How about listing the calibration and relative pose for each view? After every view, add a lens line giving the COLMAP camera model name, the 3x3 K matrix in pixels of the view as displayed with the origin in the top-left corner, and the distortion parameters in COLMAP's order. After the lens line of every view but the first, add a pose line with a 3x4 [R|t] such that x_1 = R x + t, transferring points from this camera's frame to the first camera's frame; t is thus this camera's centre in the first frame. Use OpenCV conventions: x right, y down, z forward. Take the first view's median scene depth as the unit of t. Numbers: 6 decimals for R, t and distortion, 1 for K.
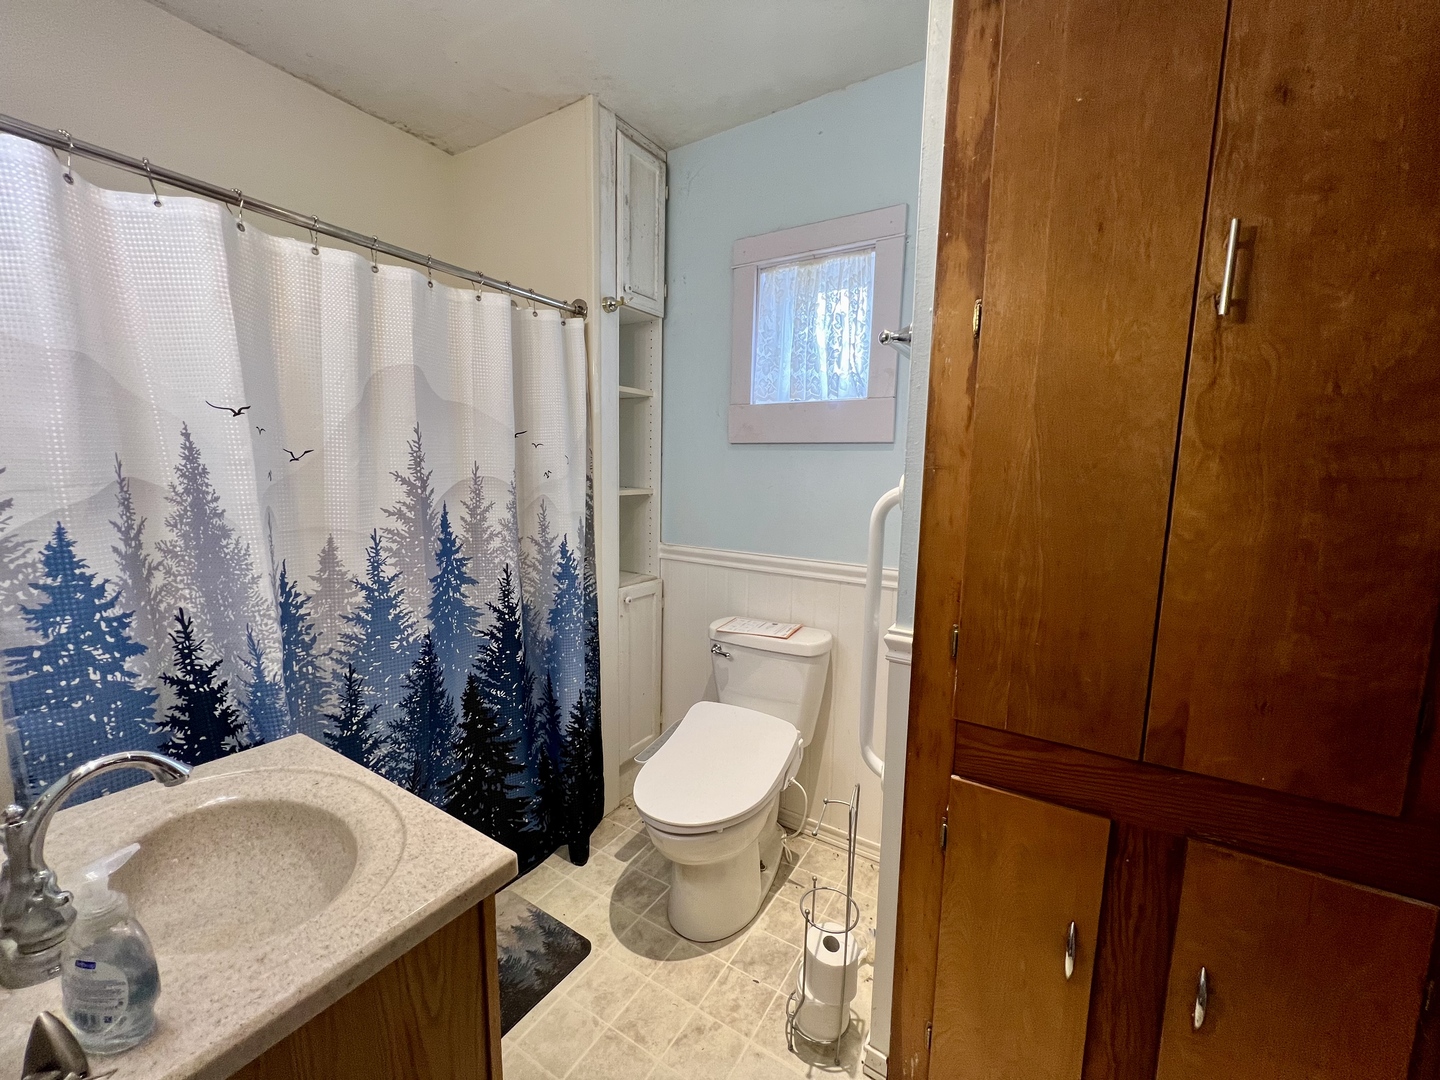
lens RADIAL K [[577.5, 0, 722.1], [0, 577.5, 538.8], [0, 0, 1]] dist [-0.000232, -0.000195]
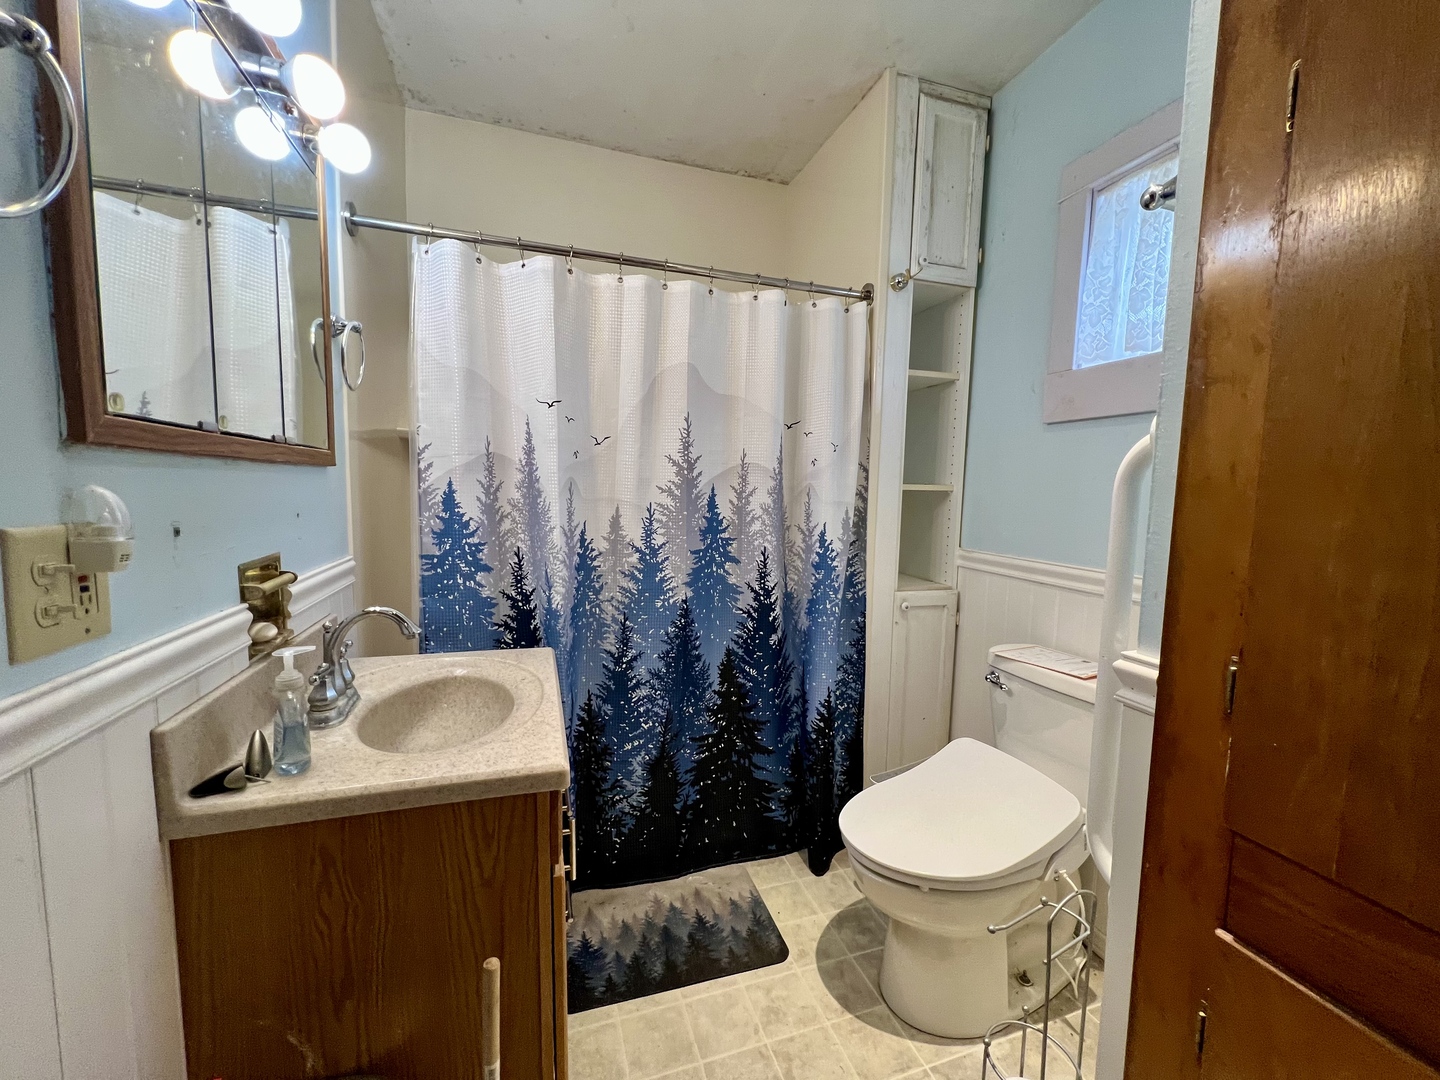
lens RADIAL K [[577.5, 0, 722.1], [0, 577.5, 538.8], [0, 0, 1]] dist [-0.000232, -0.000195]
pose [[0.765502, 0.055149, -0.641065, 0.260513], [-0.088348, 0.995892, -0.019824, 0.062549], [0.637339, 0.071812, 0.767230, 0.170677]]
